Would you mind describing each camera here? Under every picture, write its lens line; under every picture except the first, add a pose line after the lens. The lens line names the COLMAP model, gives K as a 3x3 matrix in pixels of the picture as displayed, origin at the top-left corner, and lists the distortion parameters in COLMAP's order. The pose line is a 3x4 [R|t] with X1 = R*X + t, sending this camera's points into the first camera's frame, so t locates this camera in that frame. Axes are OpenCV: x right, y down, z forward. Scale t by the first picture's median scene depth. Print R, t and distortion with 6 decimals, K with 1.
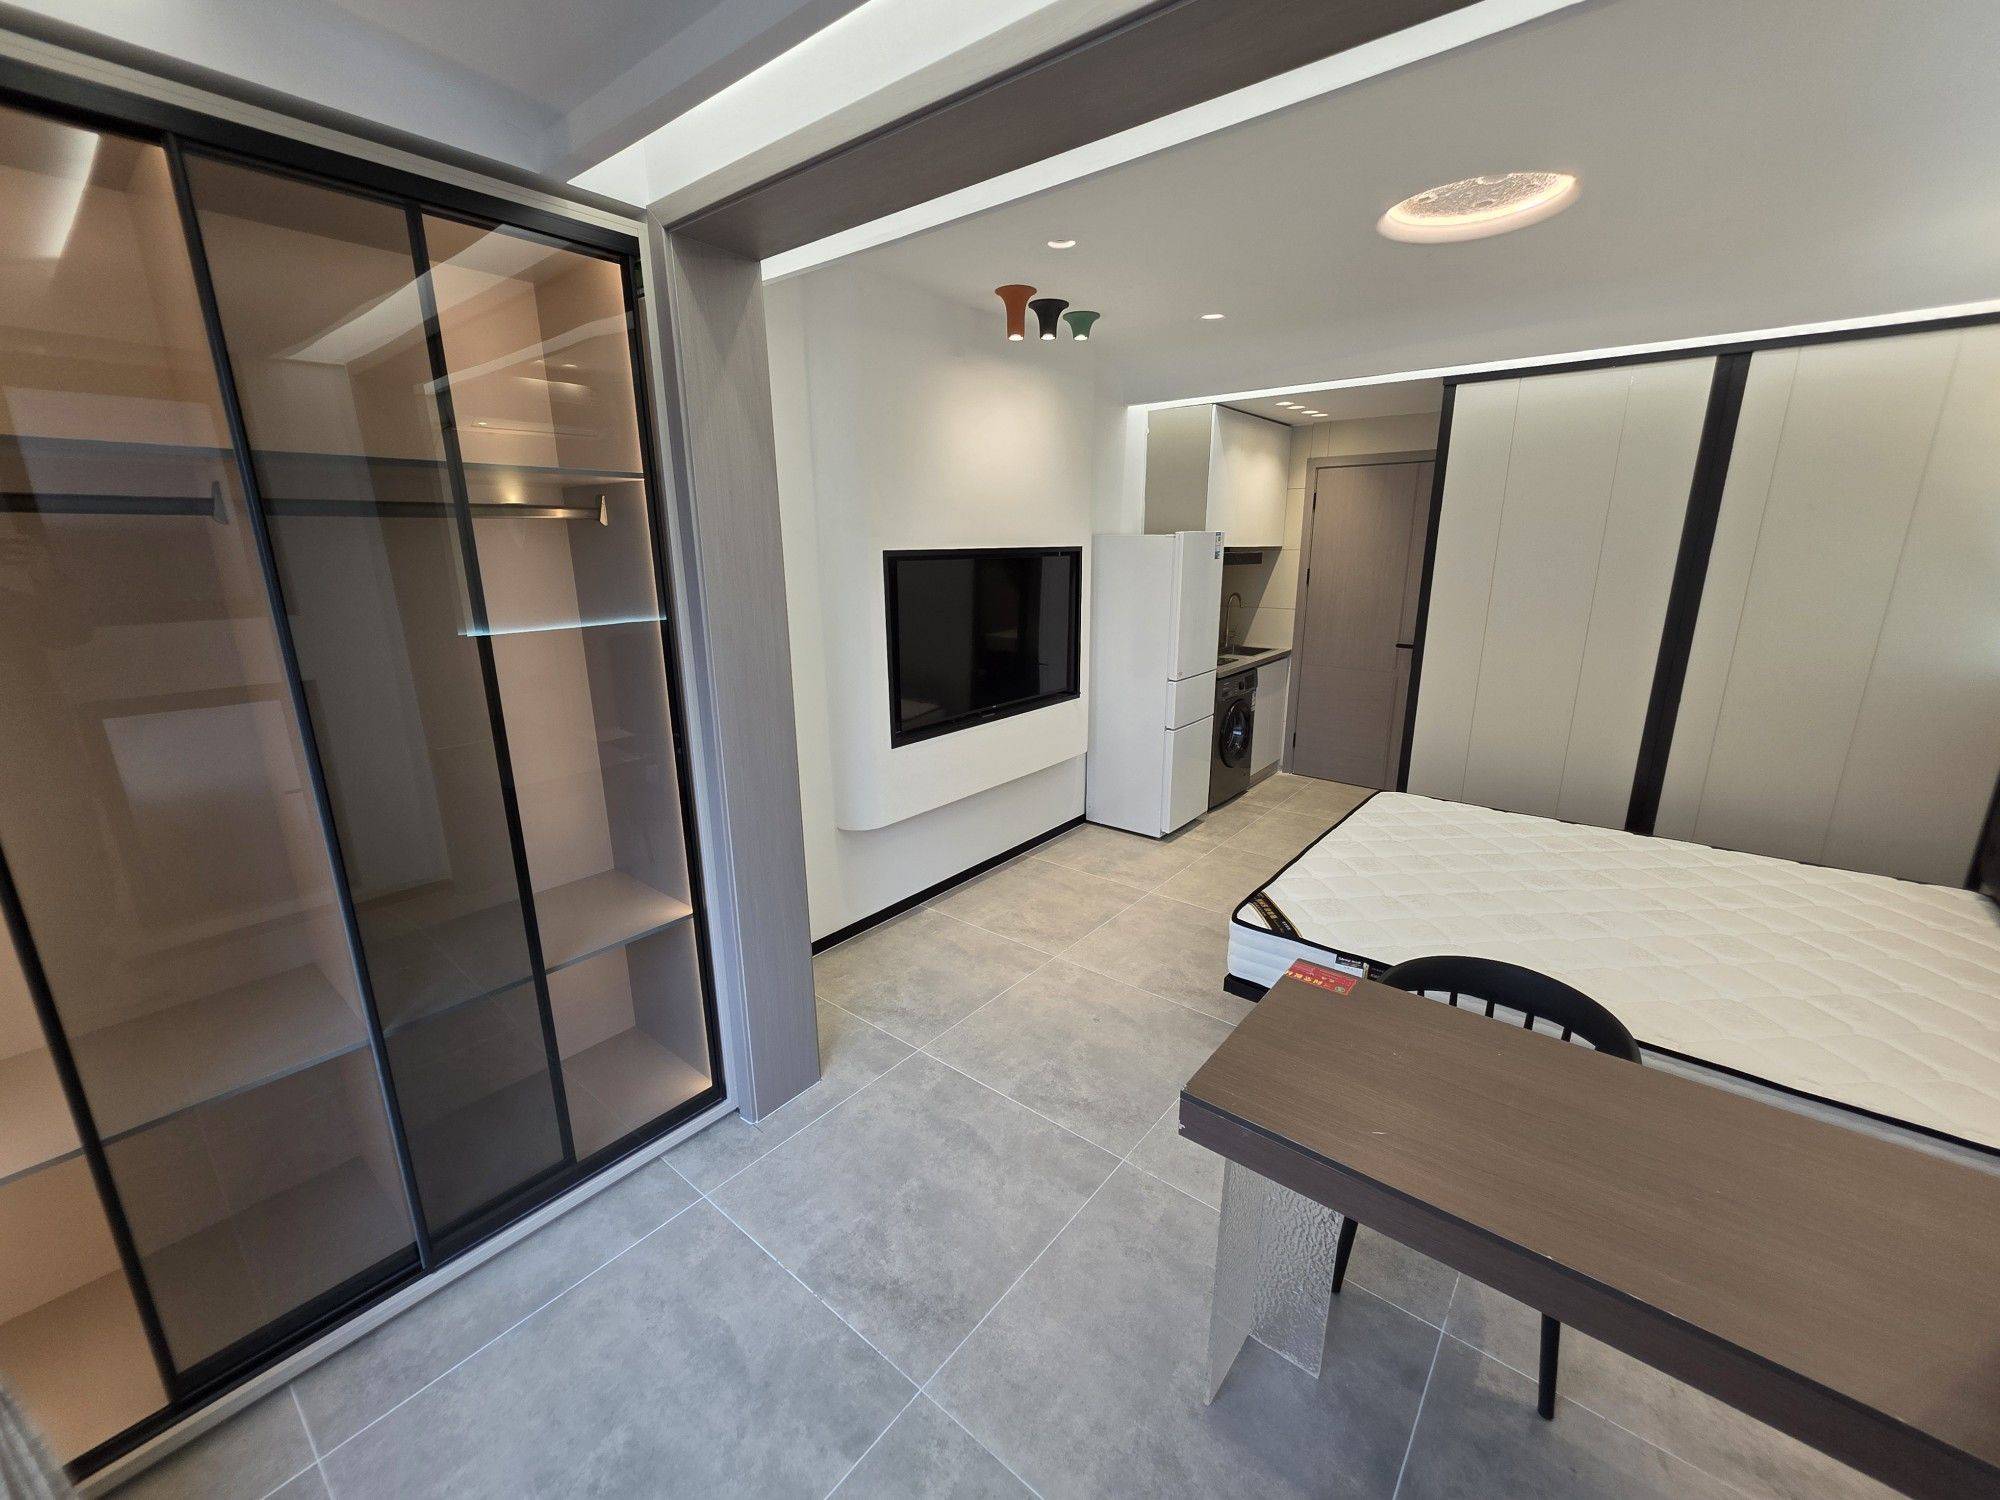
lens RADIAL K [[792.1, 0, 1007.6], [0, 792.1, 745.8], [0, 0, 1]] dist [0.001714, 0.000209]
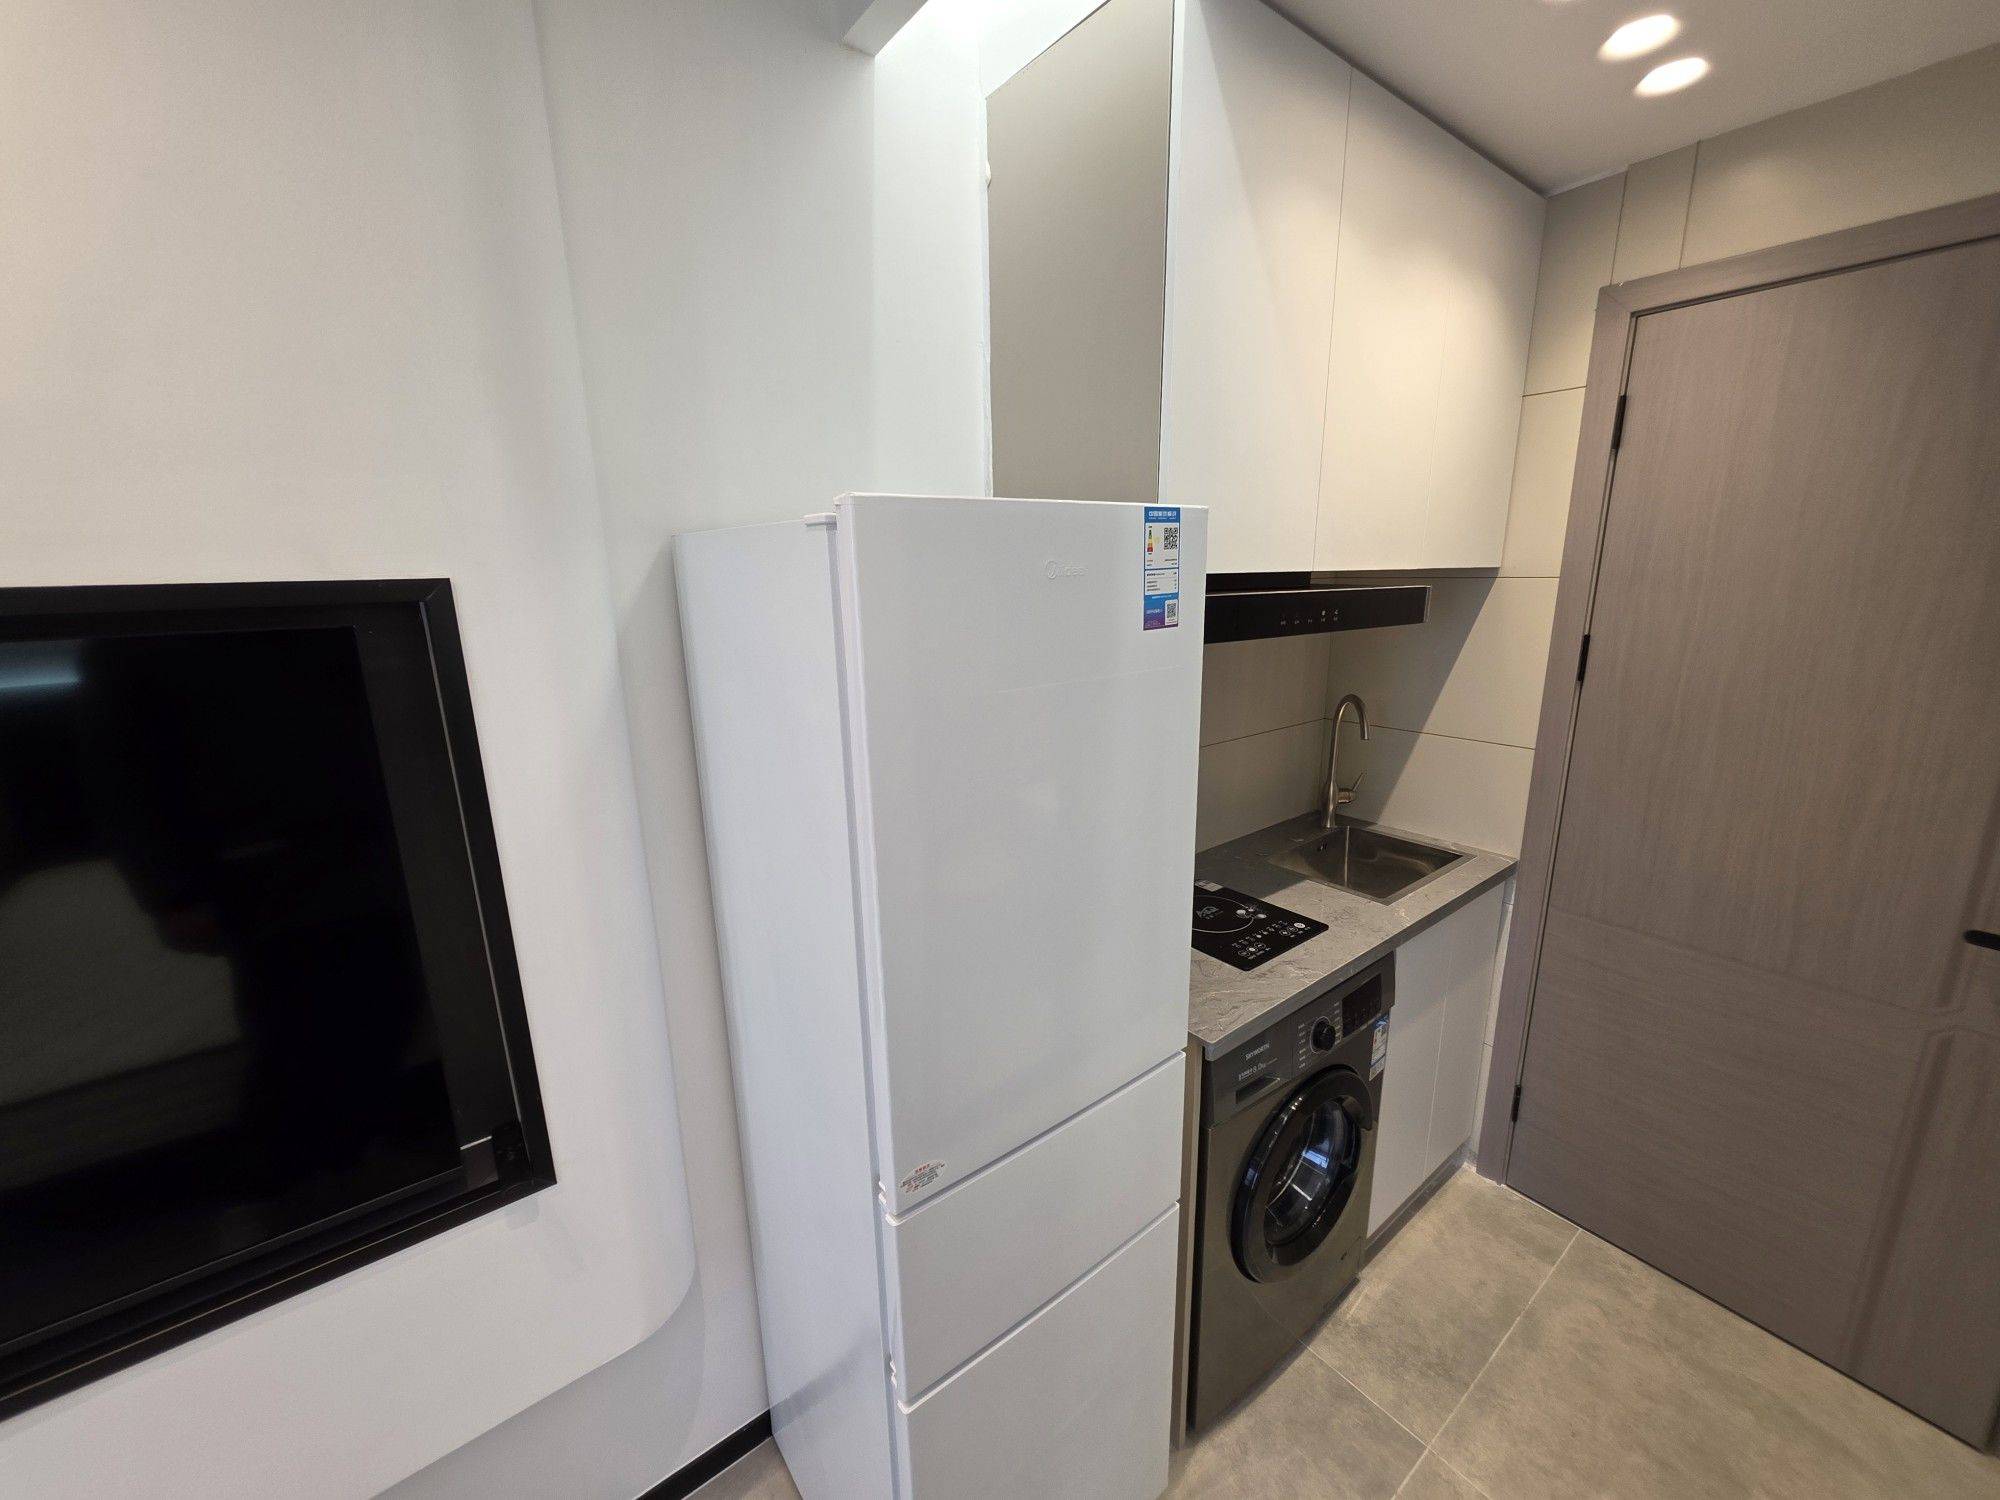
lens RADIAL K [[792.1, 0, 993.2], [0, 792.1, 757.7], [0, 0, 1]] dist [0.001714, 0.000209]
pose [[0.971385, 0.043235, -0.233541, 0.328040], [-0.047254, 0.998815, -0.011637, -0.234335], [0.232761, 0.022339, 0.972277, 0.930274]]
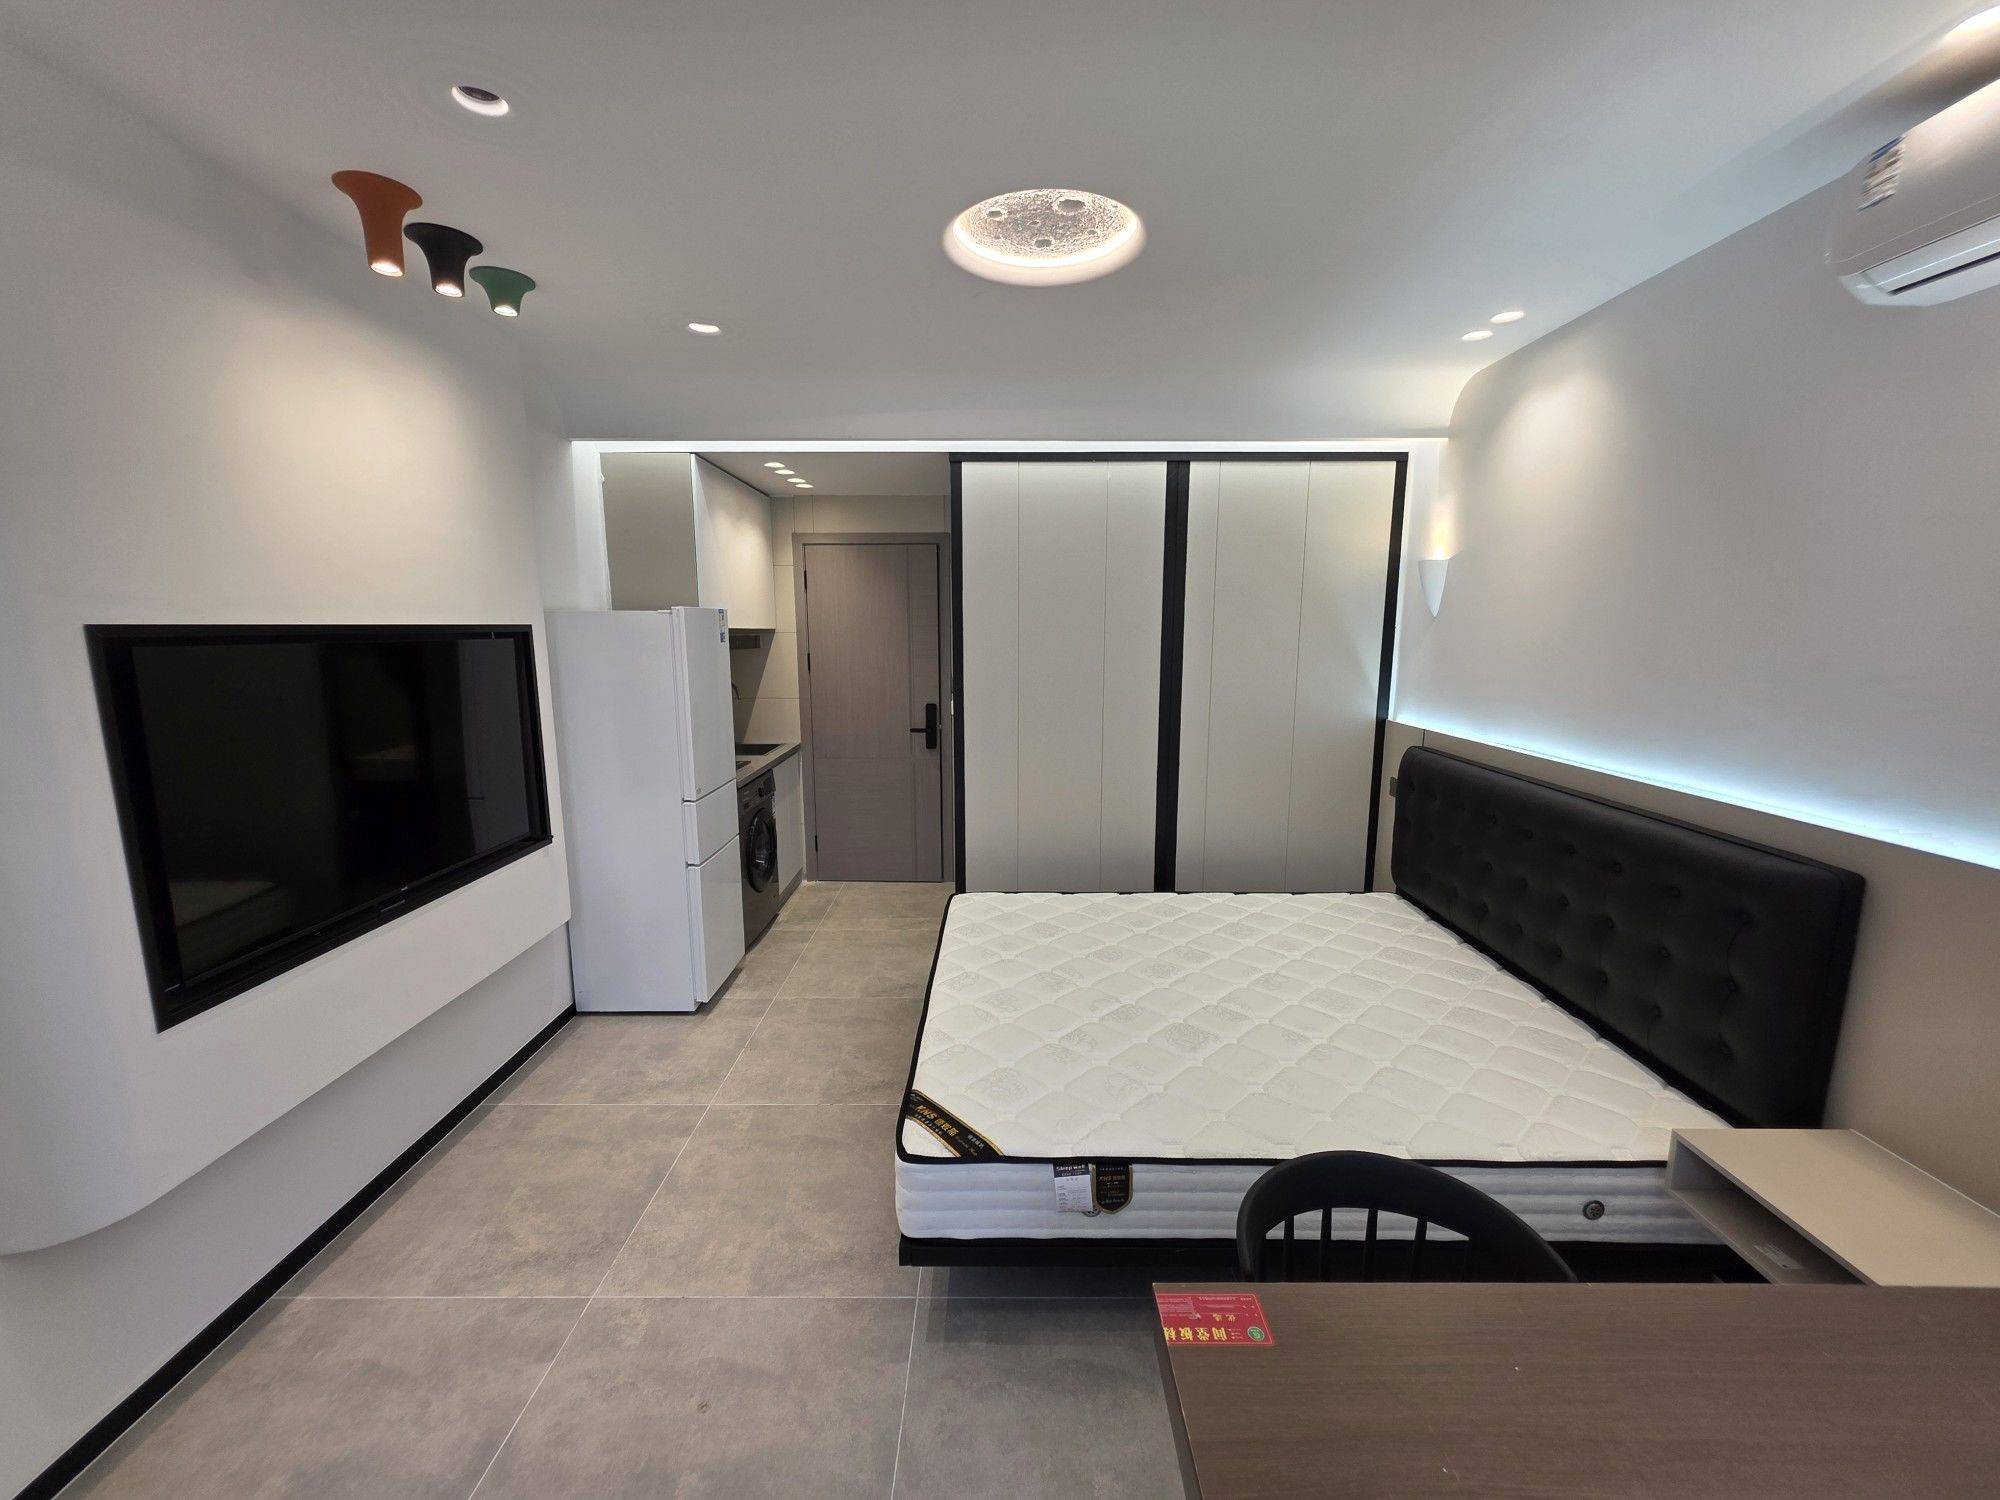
lens RADIAL K [[792.1, 0, 996.6], [0, 792.1, 755.0], [0, 0, 1]] dist [0.001714, 0.000209]
pose [[0.782447, -0.094931, 0.615439, -0.026335], [0.153272, 0.987266, -0.042581, -0.056557], [-0.603560, 0.127647, 0.787033, 0.263173]]
